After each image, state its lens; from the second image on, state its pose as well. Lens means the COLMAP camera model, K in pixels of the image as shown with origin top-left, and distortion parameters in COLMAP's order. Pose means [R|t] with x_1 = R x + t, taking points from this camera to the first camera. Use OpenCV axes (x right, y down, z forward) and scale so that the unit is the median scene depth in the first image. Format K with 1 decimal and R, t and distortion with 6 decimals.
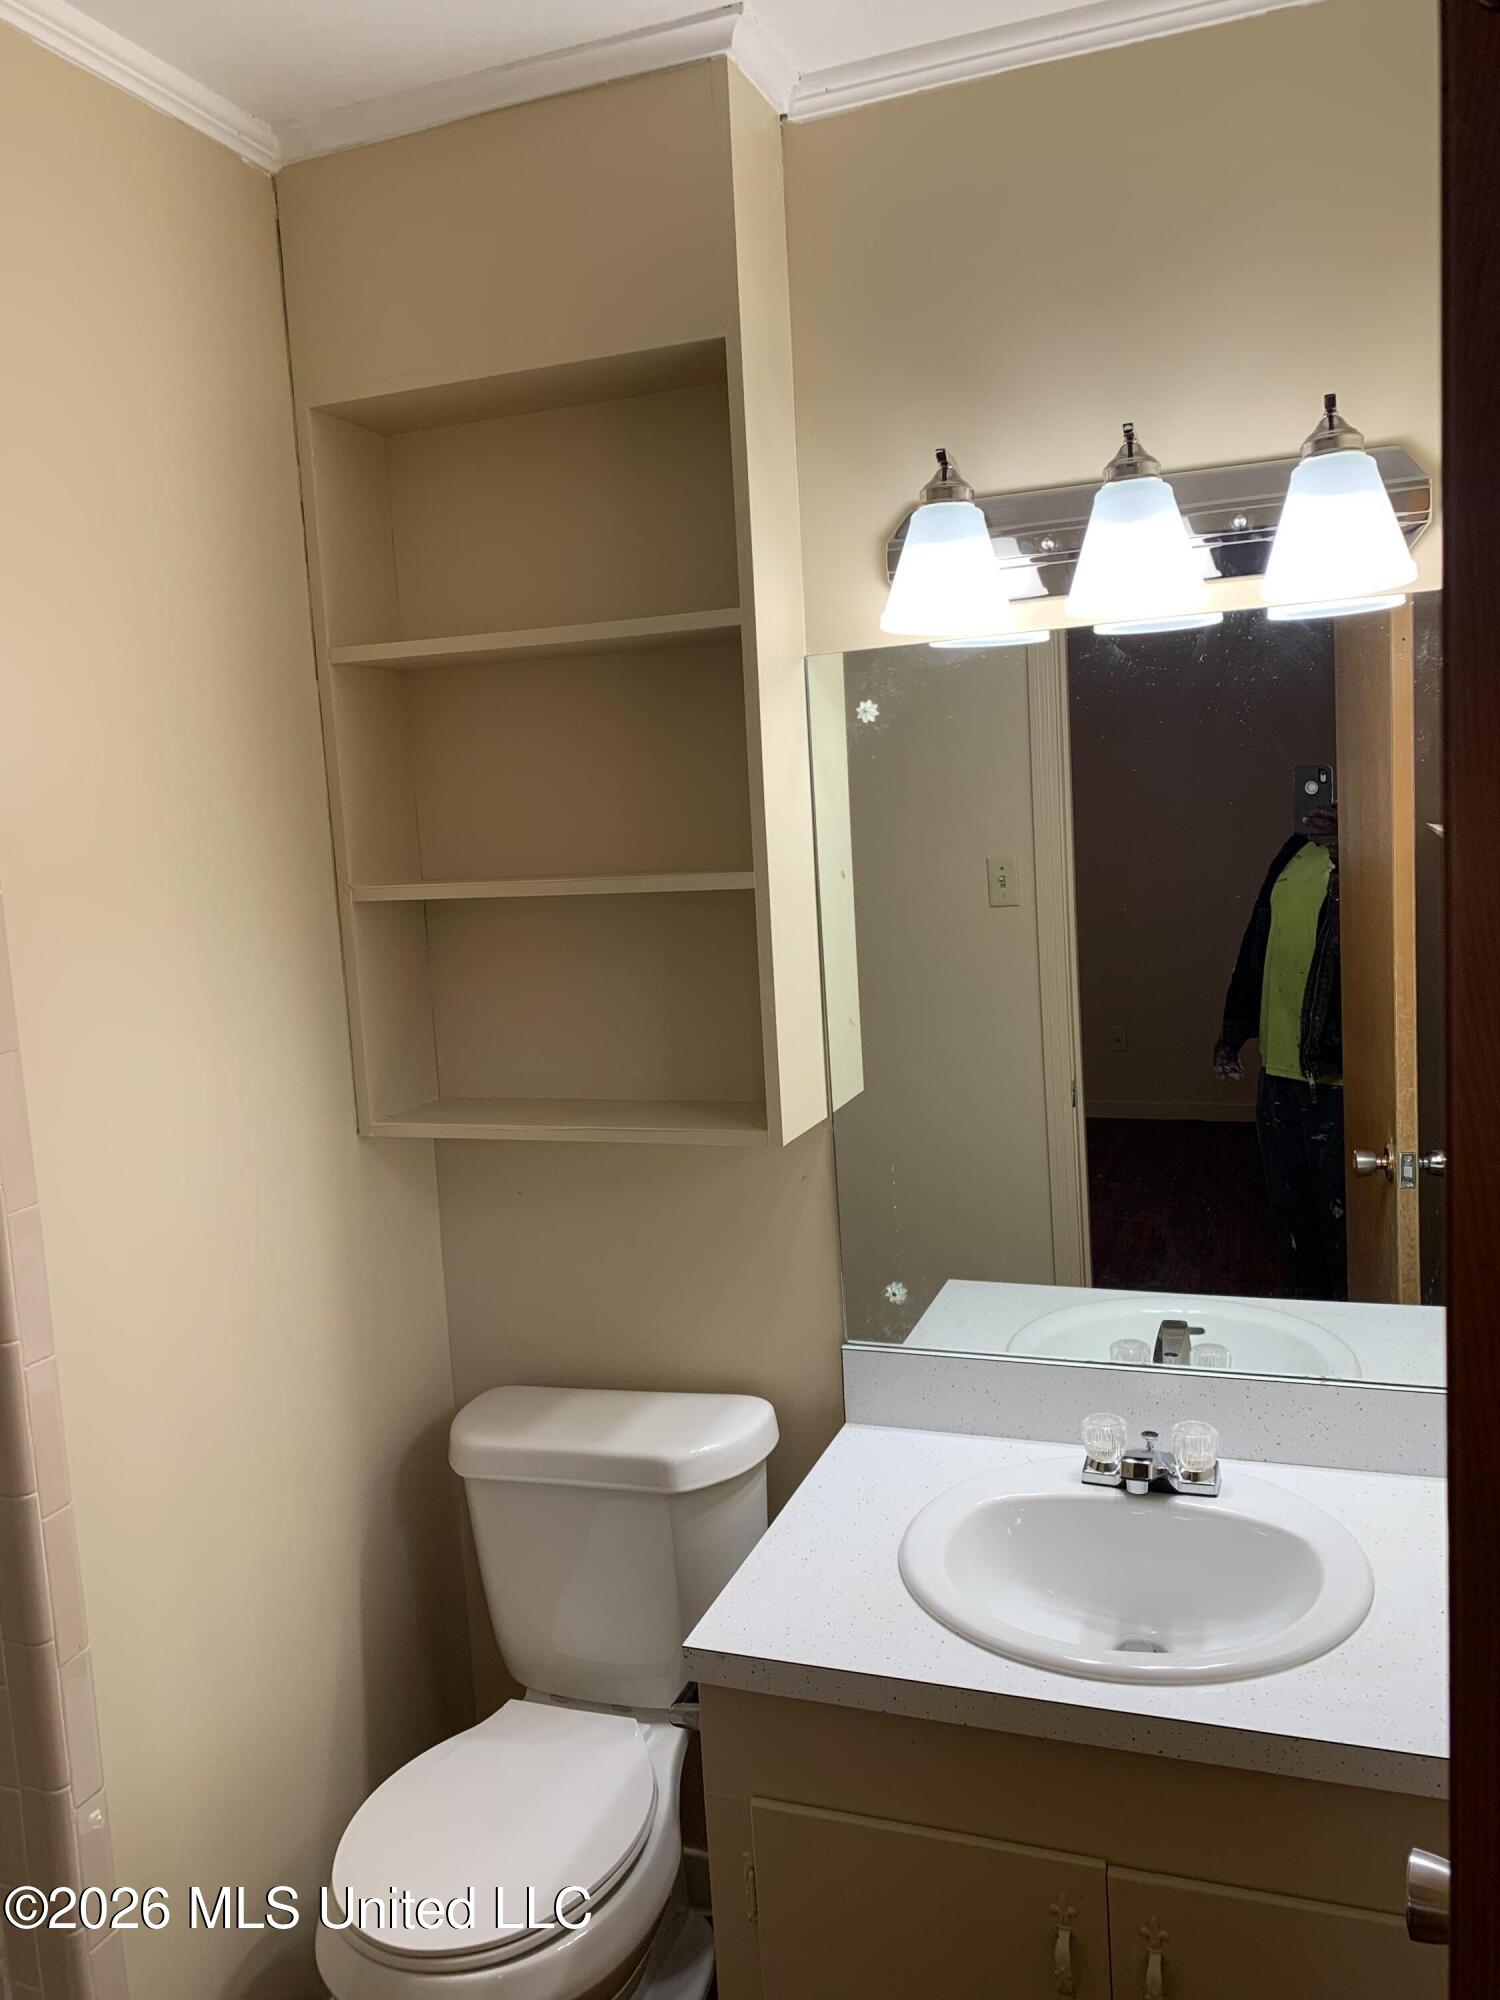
lens RADIAL K [[1521.9, 0, 750.2], [0, 1521.9, 998.7], [0, 0, 1]] dist [0.042010, -0.044341]
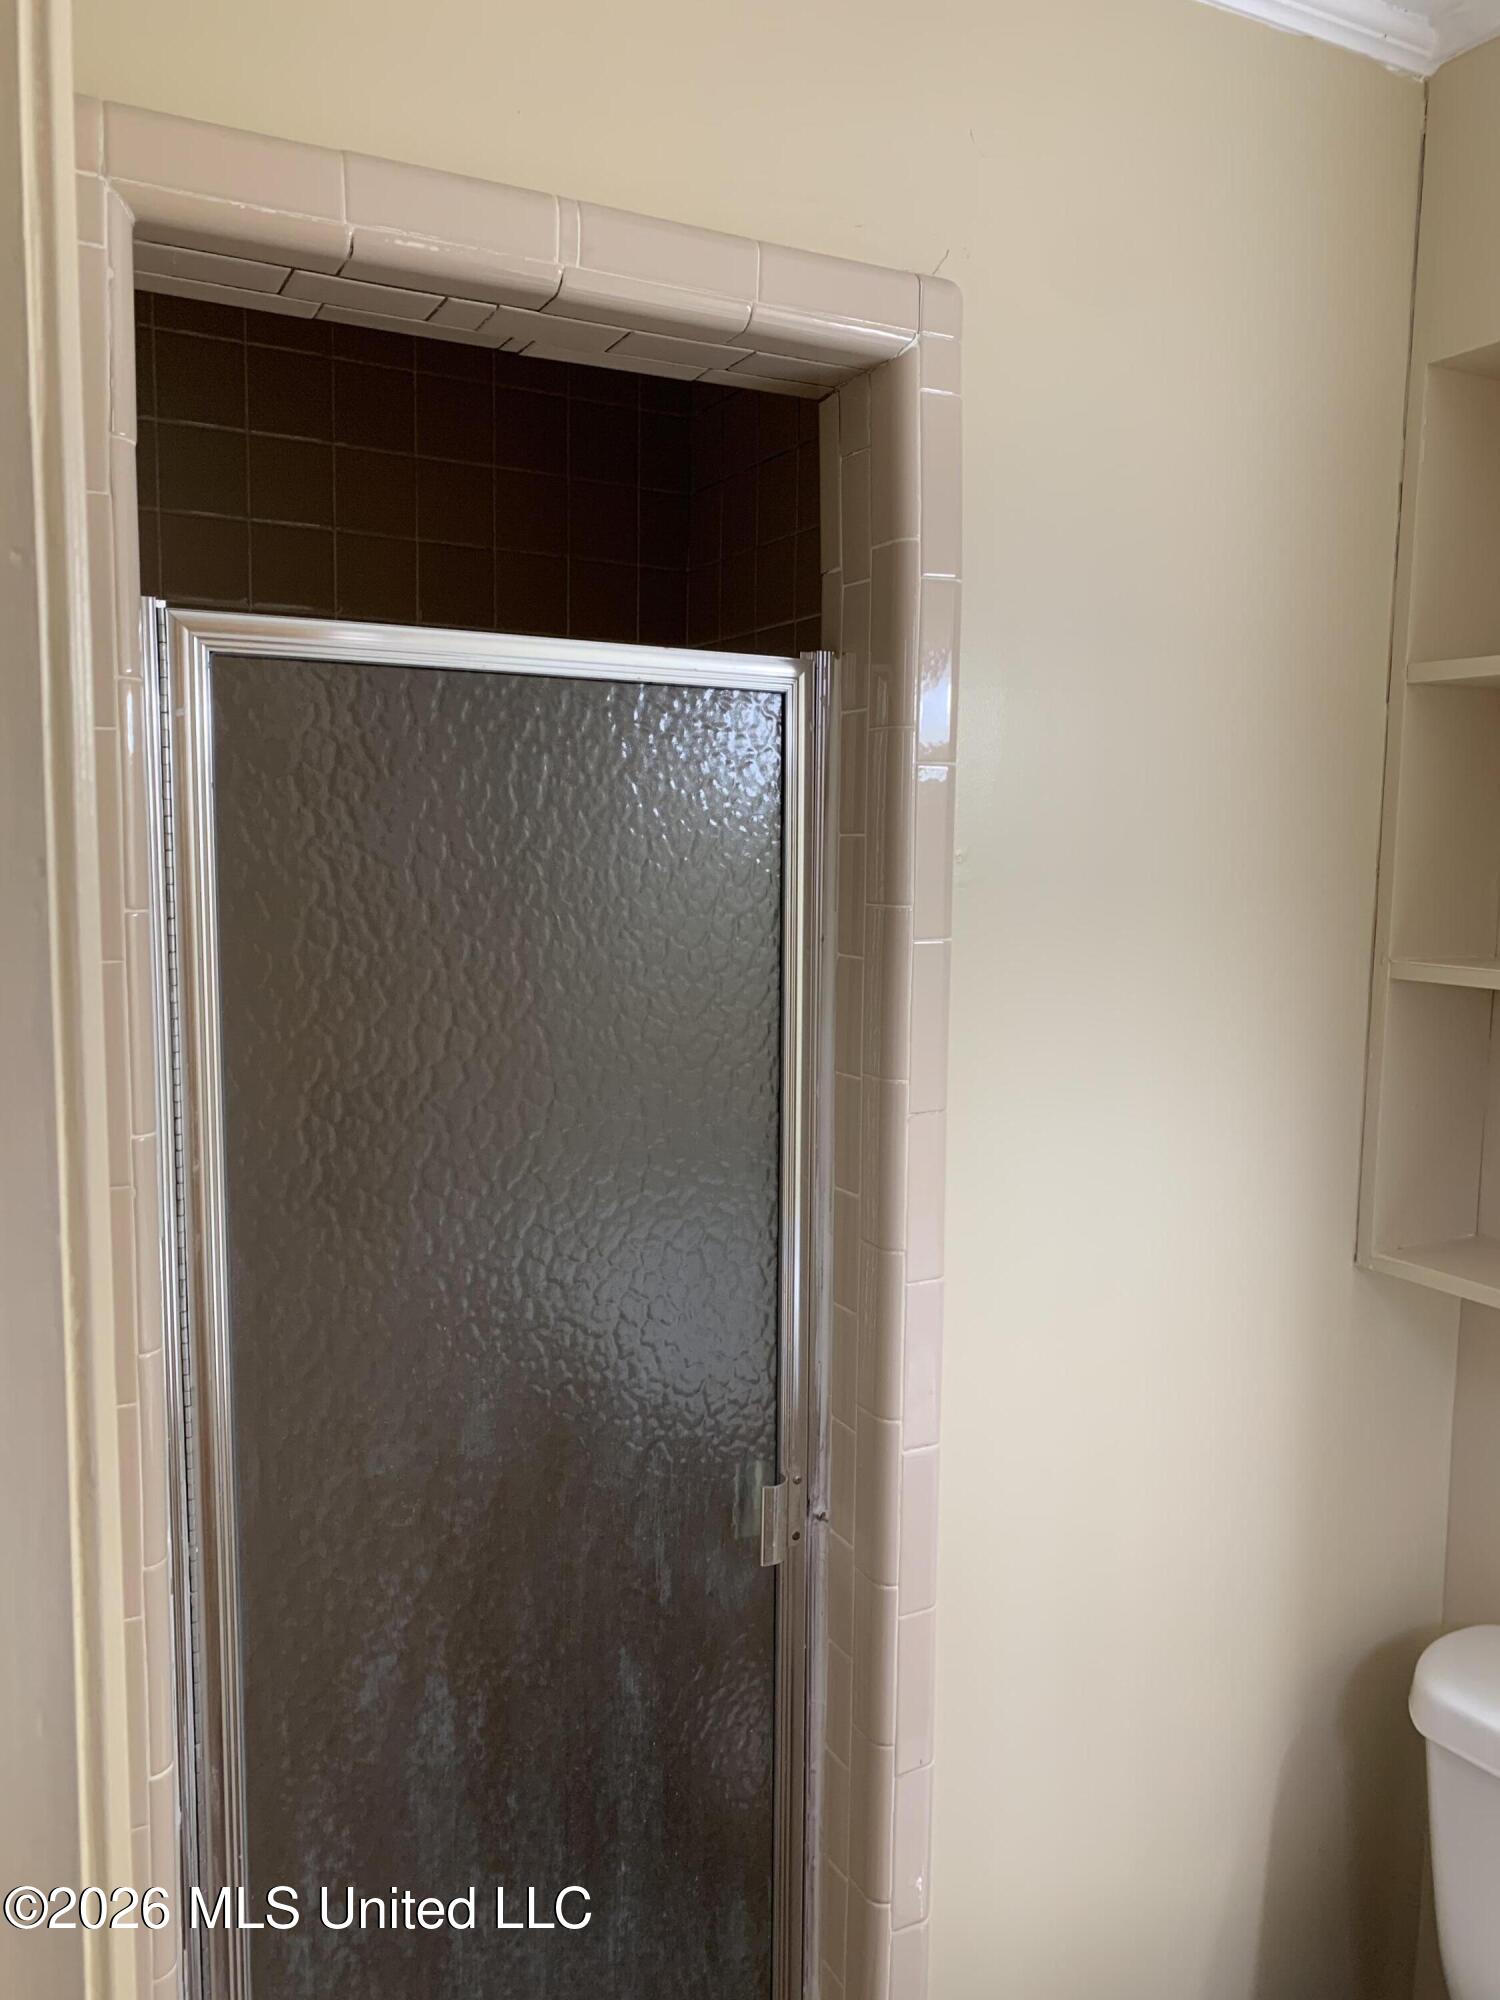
lens RADIAL K [[1521.9, 0, 755.5], [0, 1521.9, 988.5], [0, 0, 1]] dist [0.042010, -0.044341]
pose [[0.740737, 0.136480, -0.657785, 0.023019], [-0.138136, 0.989166, 0.049680, -0.053169], [0.657440, 0.054064, 0.751565, 0.179875]]
